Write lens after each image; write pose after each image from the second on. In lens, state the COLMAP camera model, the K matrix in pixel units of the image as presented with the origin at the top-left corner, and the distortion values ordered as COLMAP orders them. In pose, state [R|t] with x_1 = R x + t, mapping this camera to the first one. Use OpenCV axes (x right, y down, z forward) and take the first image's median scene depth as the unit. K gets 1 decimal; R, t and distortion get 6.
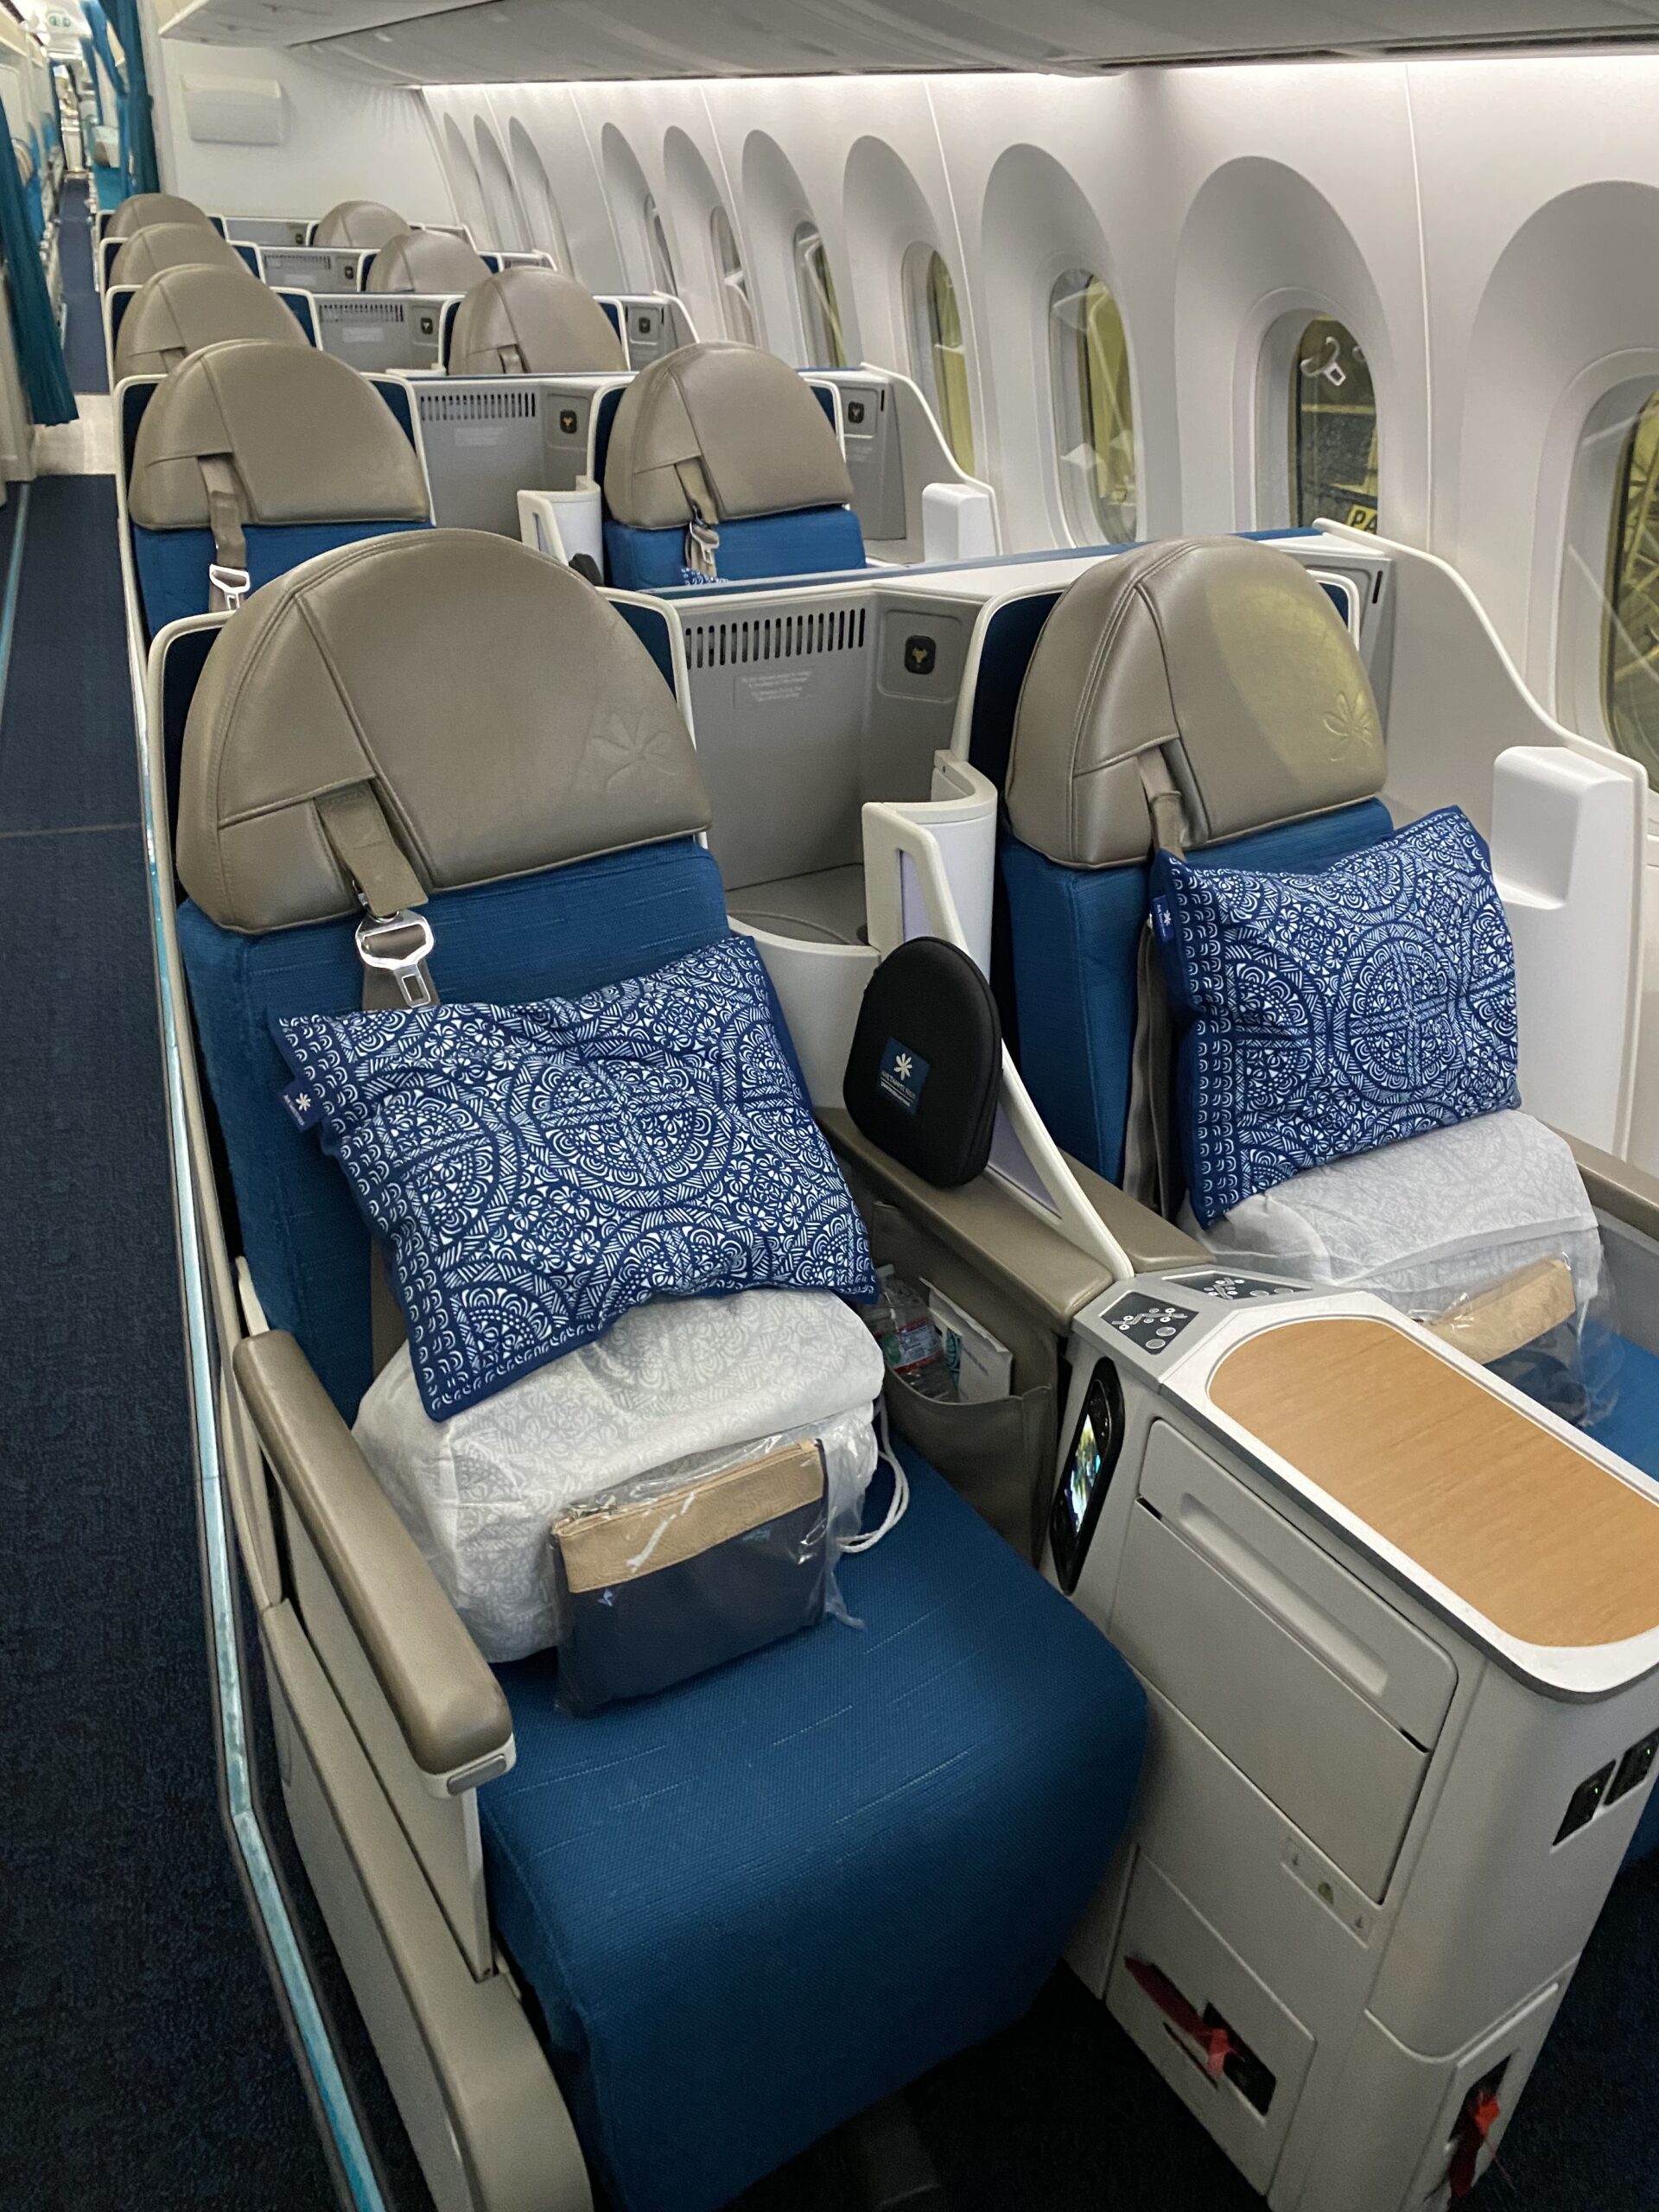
lens RADIAL K [[1640.4, 0, 829.5], [0, 1640.4, 1106.0], [0, 0, 1]] dist [0.004463, -0.035902]
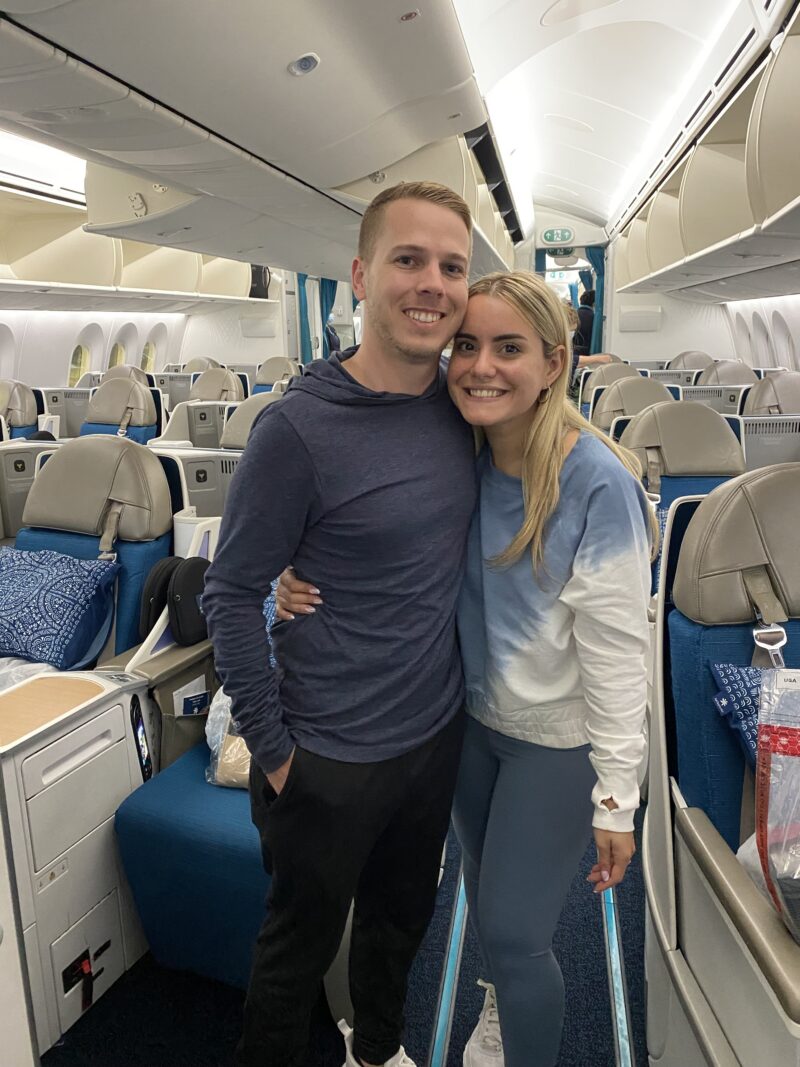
lens RADIAL K [[834.3, 0, 400.0], [0, 834.3, 533.5], [0, 0, 1]] dist [-0.004730, -0.001944]
pose [[0.858161, 0.040786, -0.511758, -0.127038], [-0.190376, 0.951048, -0.243443, 0.133348], [0.476777, 0.306340, 0.823917, -0.191030]]
